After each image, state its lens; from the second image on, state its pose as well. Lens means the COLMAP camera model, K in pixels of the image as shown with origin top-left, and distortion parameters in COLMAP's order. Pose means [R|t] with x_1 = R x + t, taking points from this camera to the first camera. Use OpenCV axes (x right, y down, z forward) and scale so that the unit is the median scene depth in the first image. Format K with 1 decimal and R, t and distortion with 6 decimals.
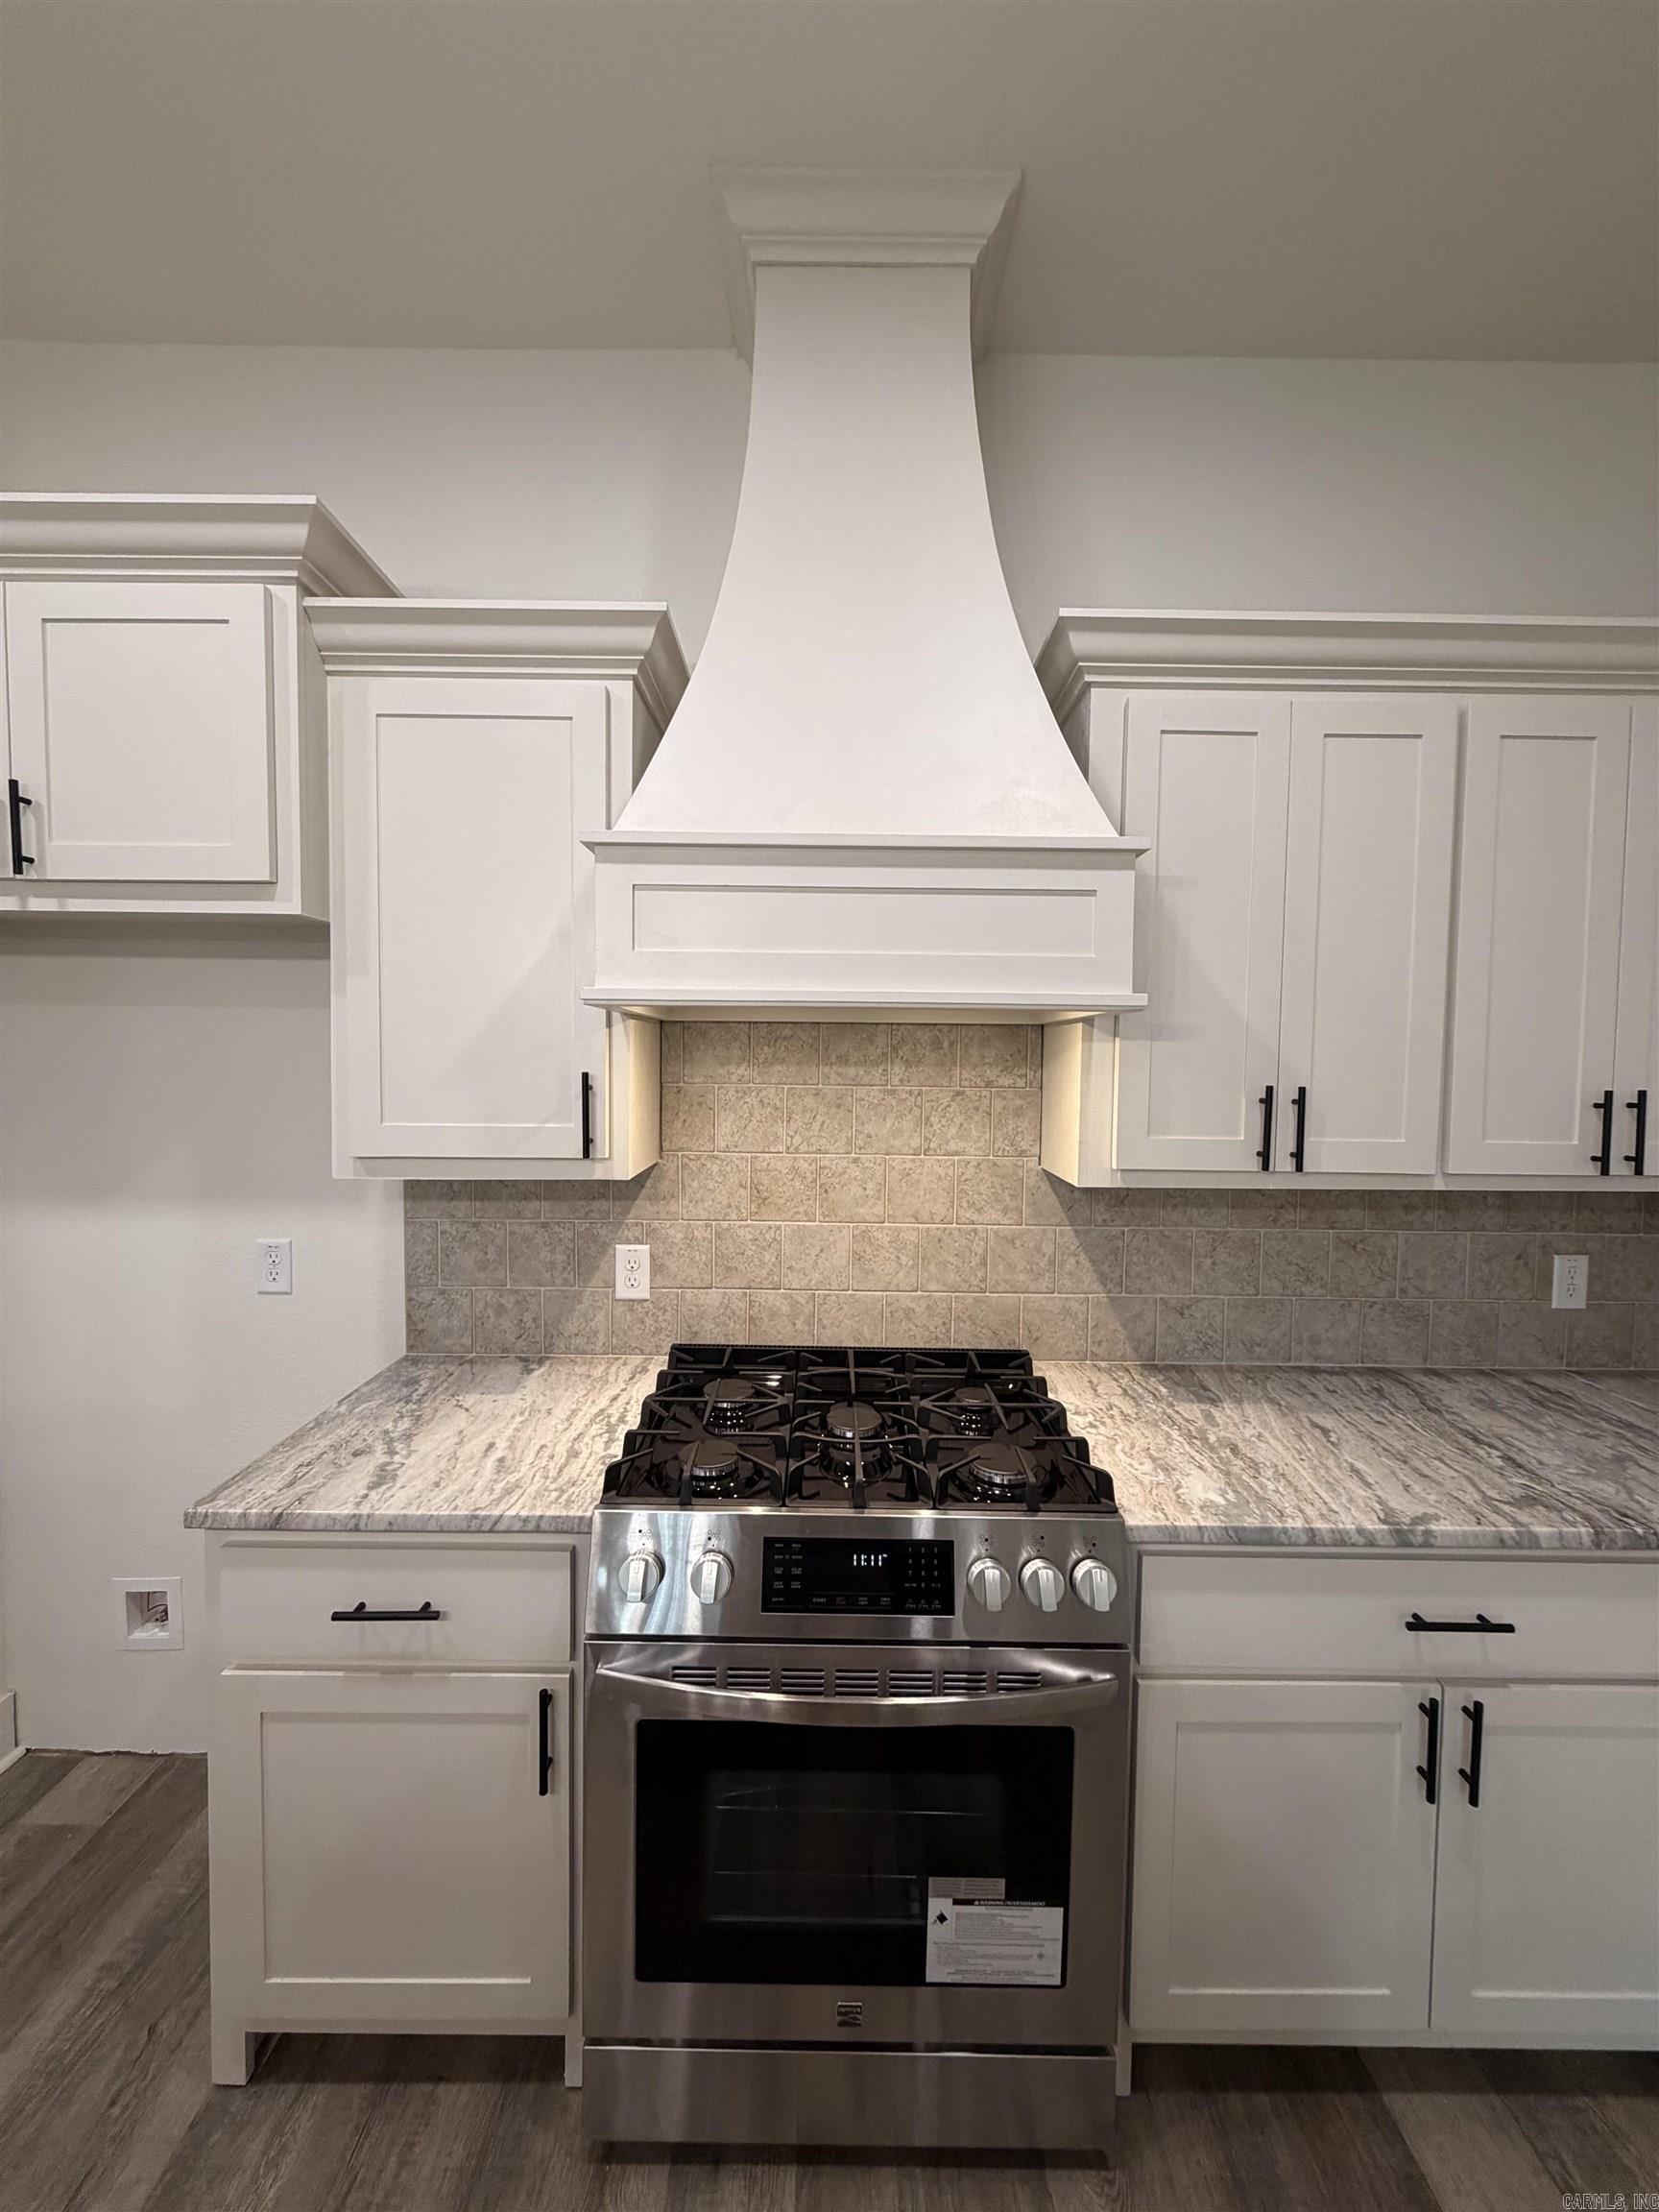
lens RADIAL K [[876.7, 0, 830.4], [0, 876.7, 1097.0], [0, 0, 1]] dist [0.001111, -0.000432]
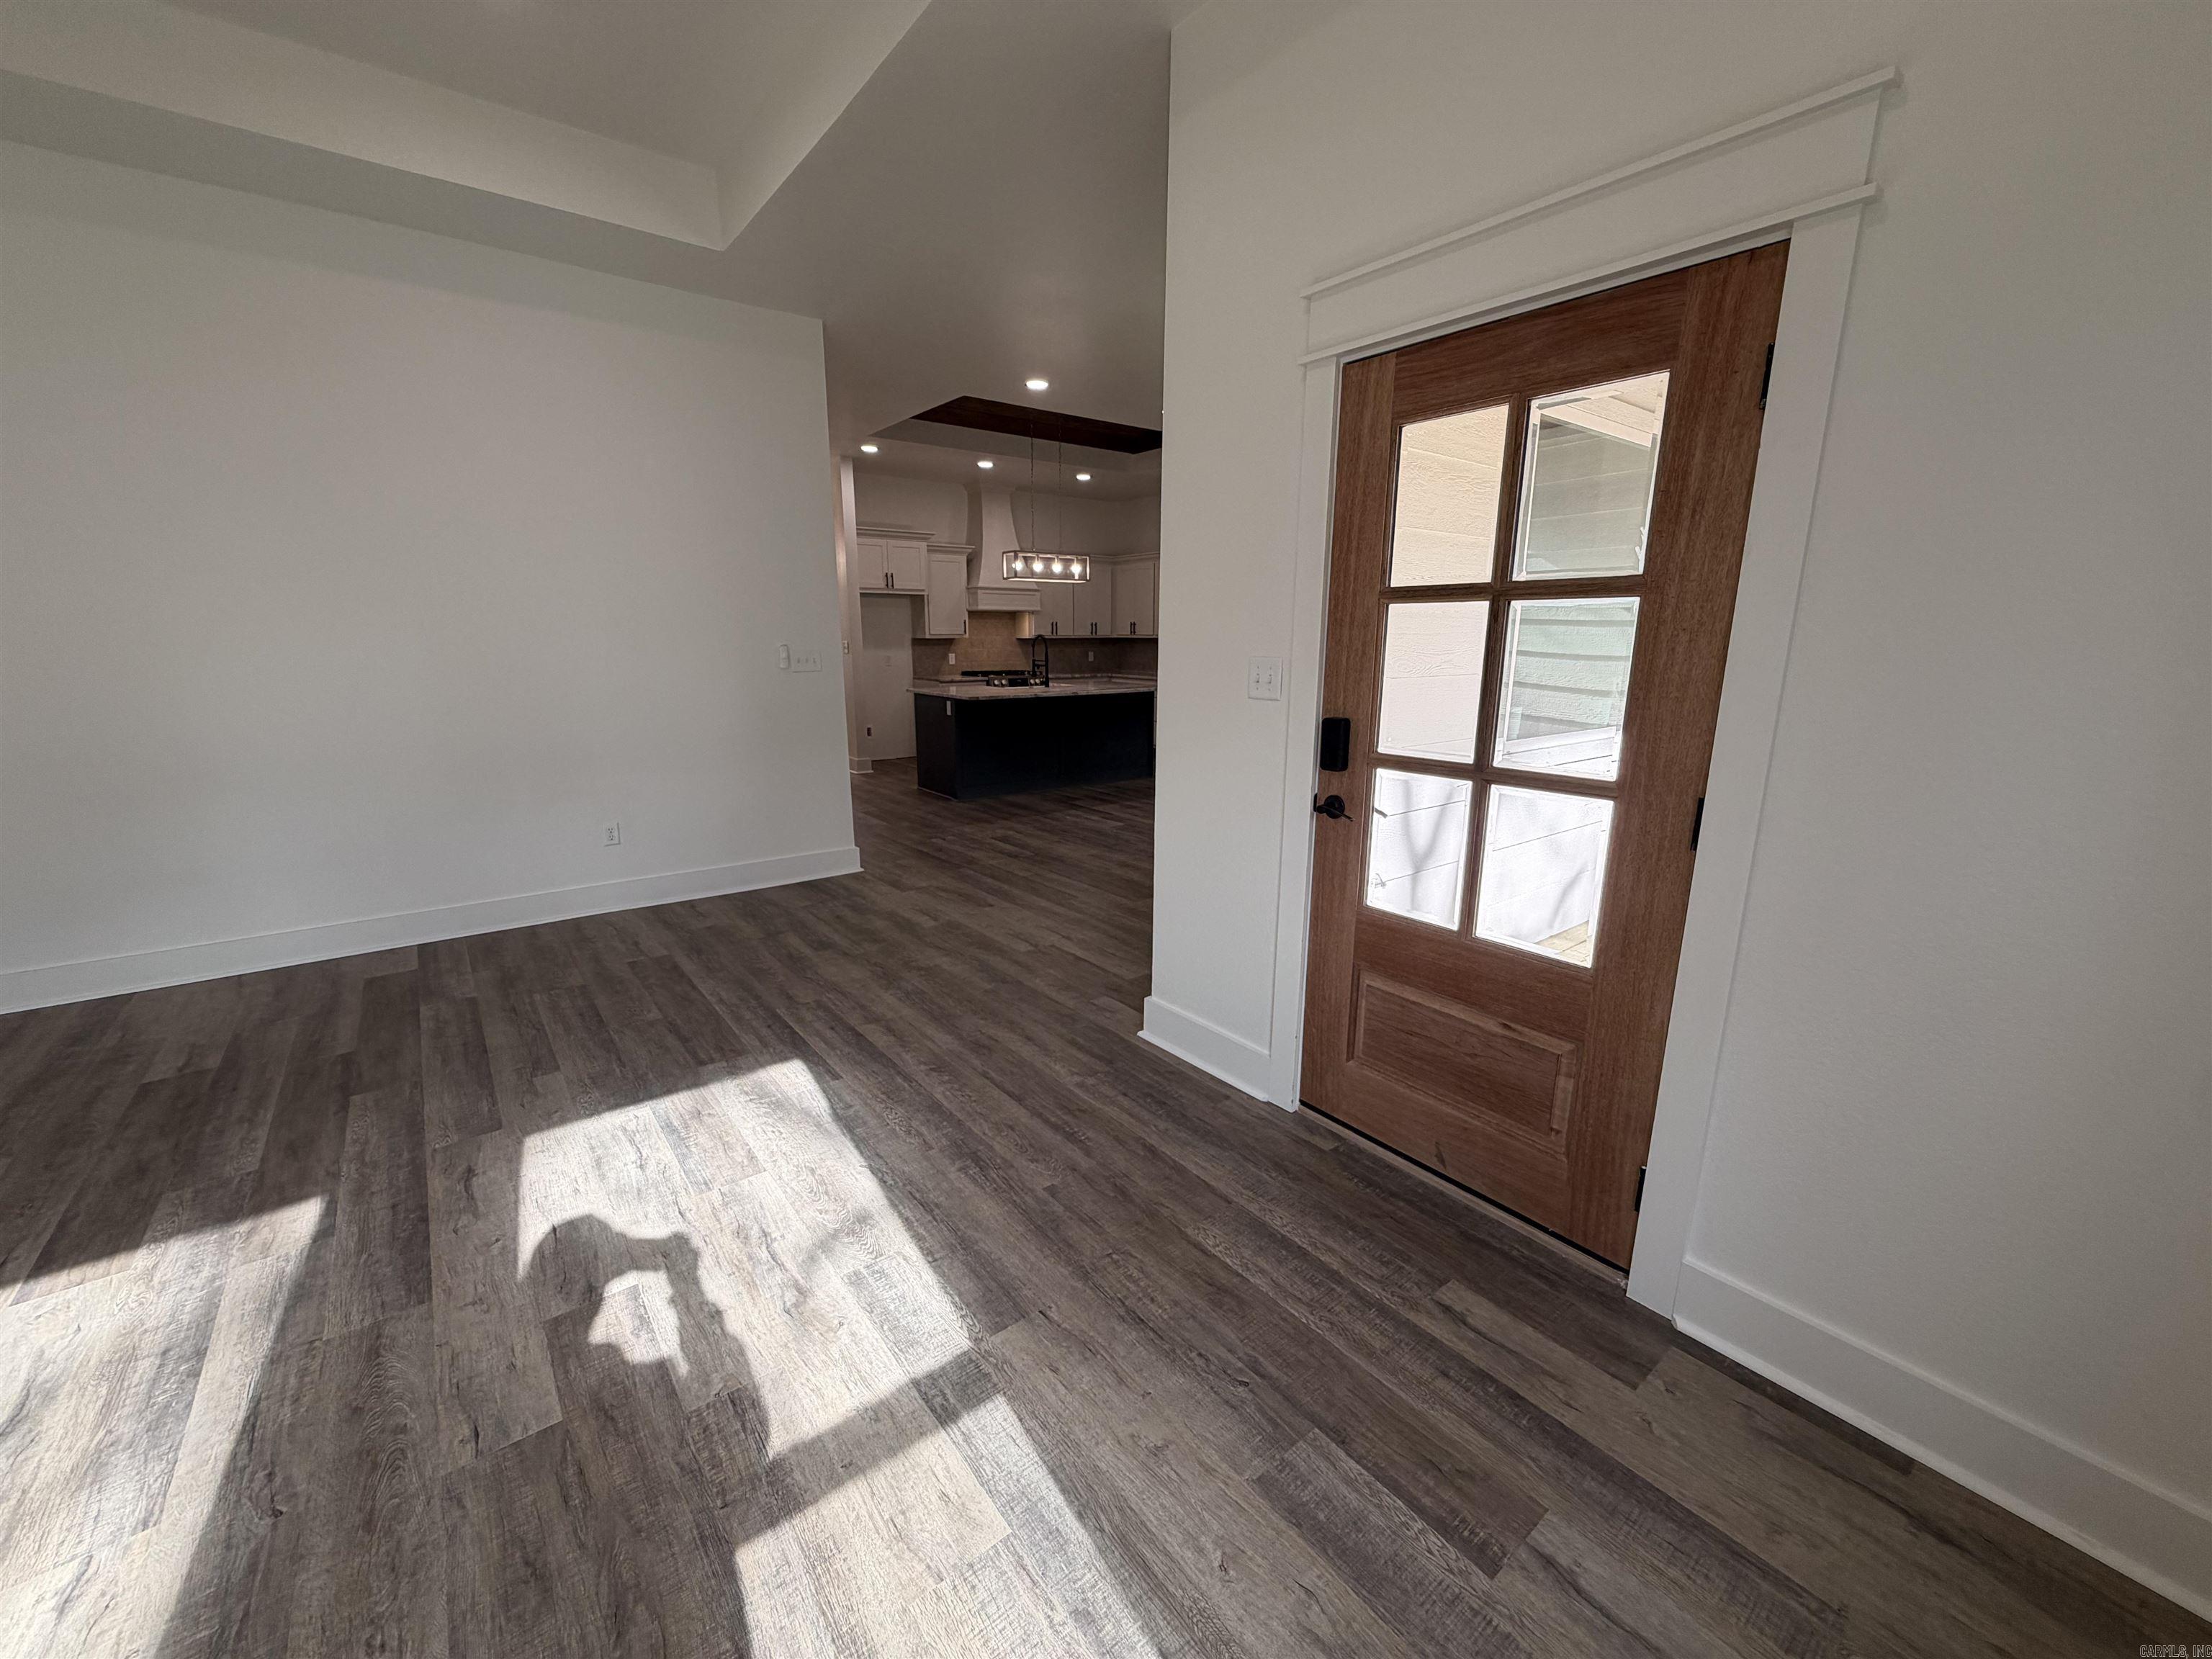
lens RADIAL K [[876.7, 0, 1098.7], [0, 876.7, 831.1], [0, 0, 1]] dist [0.001111, -0.000432]
pose [[0.791017, -0.143998, 0.594607, -2.884742], [0.034464, 0.980851, 0.191687, 0.236450], [-0.610823, -0.131135, 0.780832, -3.914093]]
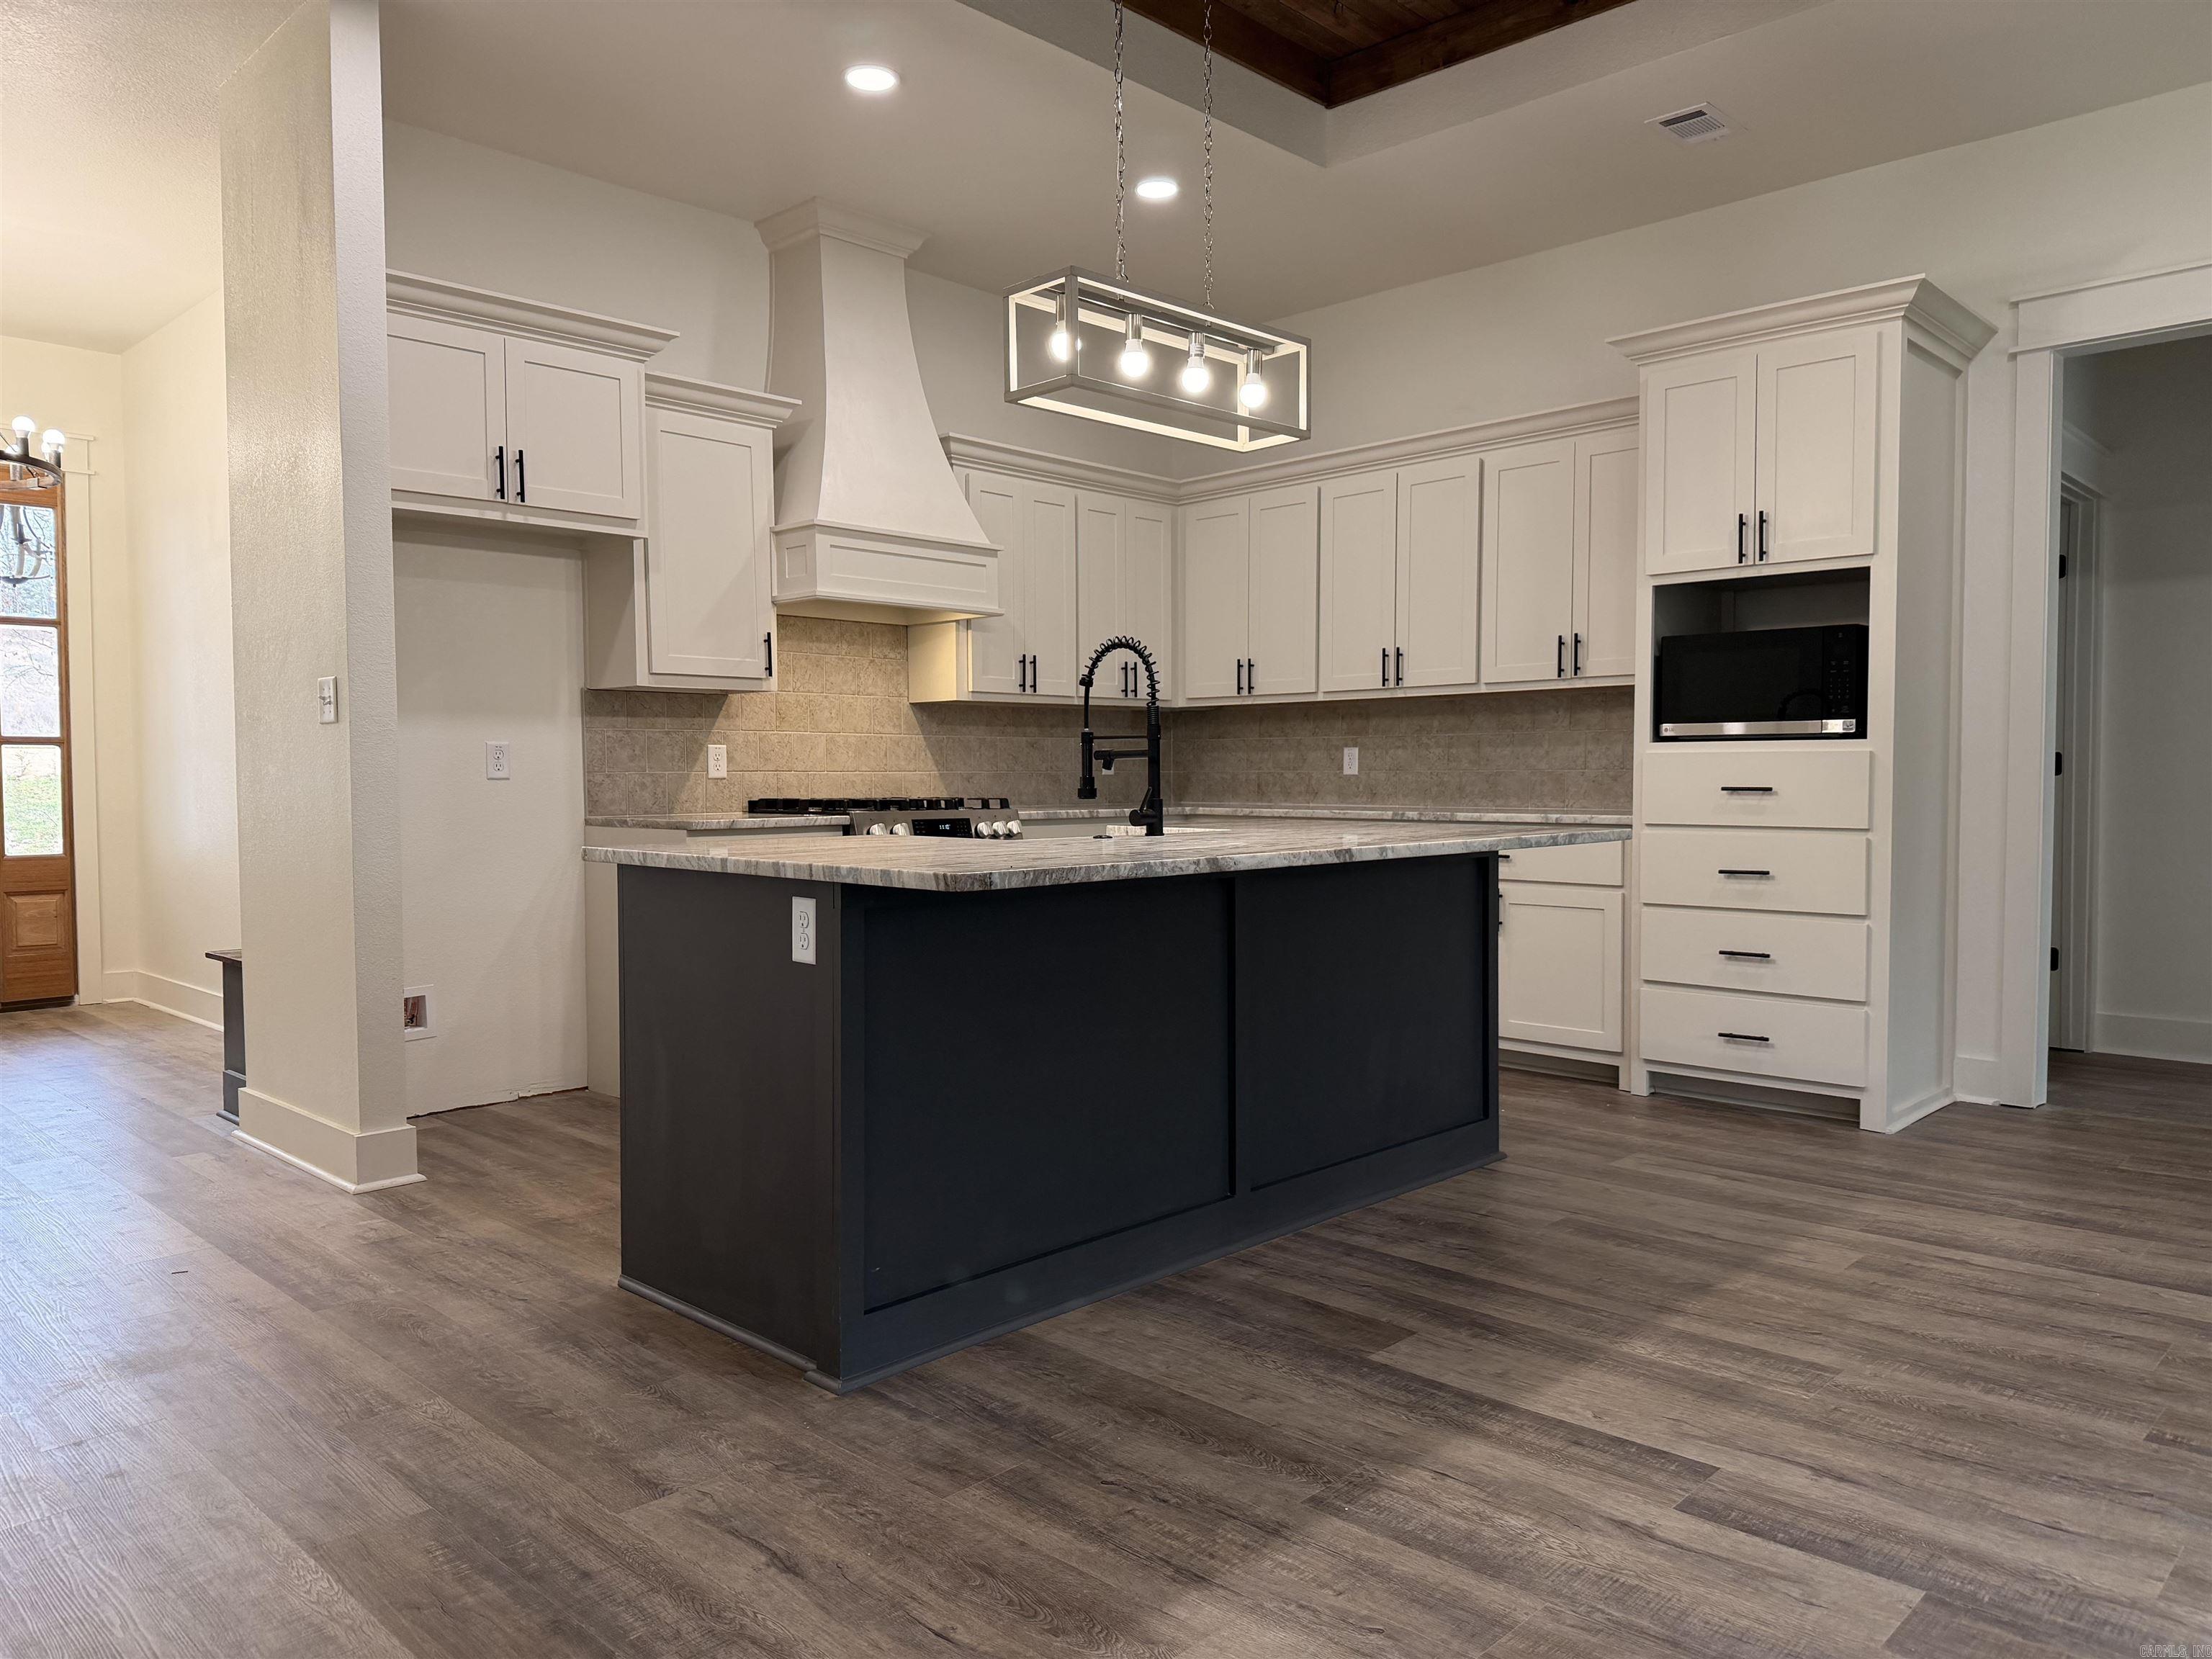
lens RADIAL K [[1533.9, 0, 1095.8], [0, 1533.9, 837.1], [0, 0, 1]] dist [0.160667, -0.290823]
pose [[0.698511, -0.045672, 0.714140, -1.840126], [0.045900, 0.998766, 0.018980, 0.322842], [-0.714126, 0.019521, 0.699745, -1.573621]]
